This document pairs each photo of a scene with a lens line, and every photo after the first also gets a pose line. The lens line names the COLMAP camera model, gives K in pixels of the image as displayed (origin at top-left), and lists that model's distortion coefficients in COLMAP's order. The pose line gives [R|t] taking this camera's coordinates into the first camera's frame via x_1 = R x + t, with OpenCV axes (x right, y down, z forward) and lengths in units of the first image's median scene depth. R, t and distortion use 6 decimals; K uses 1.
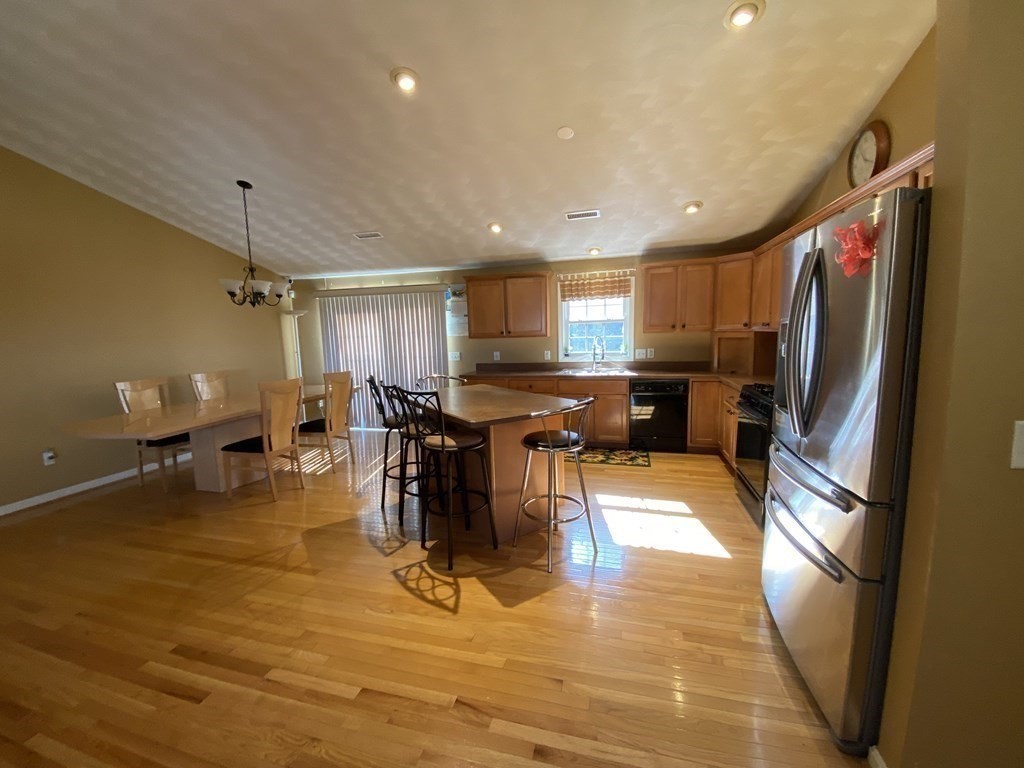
lens RADIAL K [[414.9, 0, 506.0], [0, 414.9, 382.8], [0, 0, 1]] dist [0.029182, -0.022234]
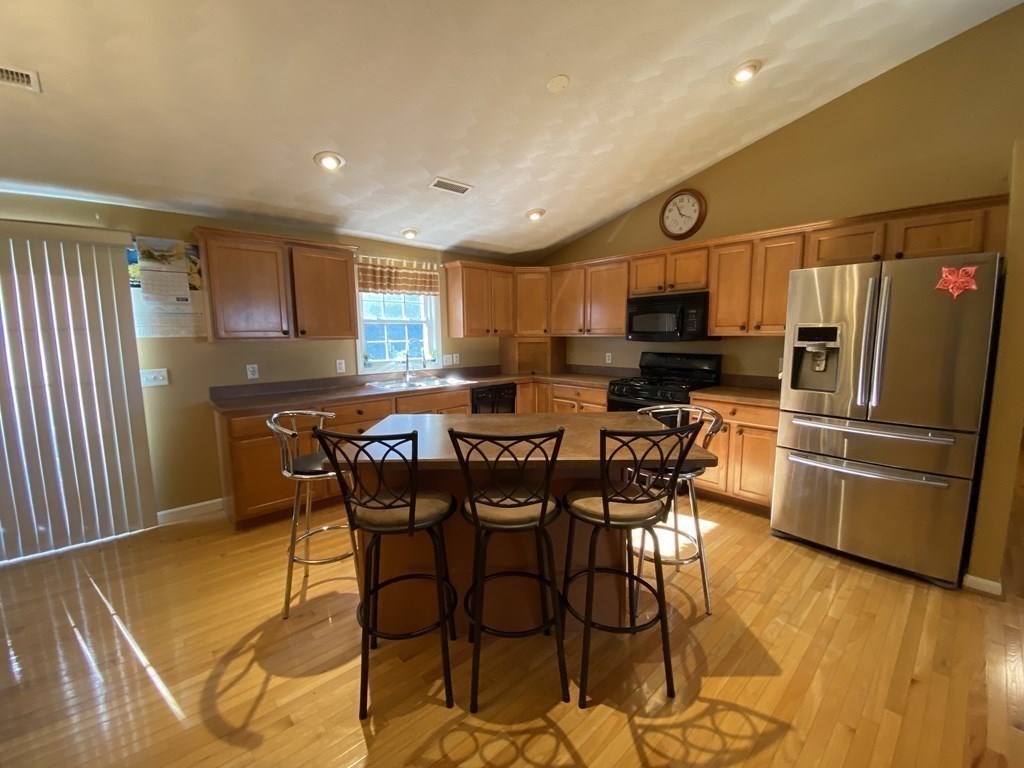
lens RADIAL K [[416.1, 0, 510.1], [0, 416.1, 384.1], [0, 0, 1]] dist [0.021425, -0.022236]
pose [[0.534840, -0.081572, 0.841006, -0.410666], [0.094641, 0.994849, 0.036307, -0.041454], [-0.839636, 0.060175, 0.539805, 0.443837]]
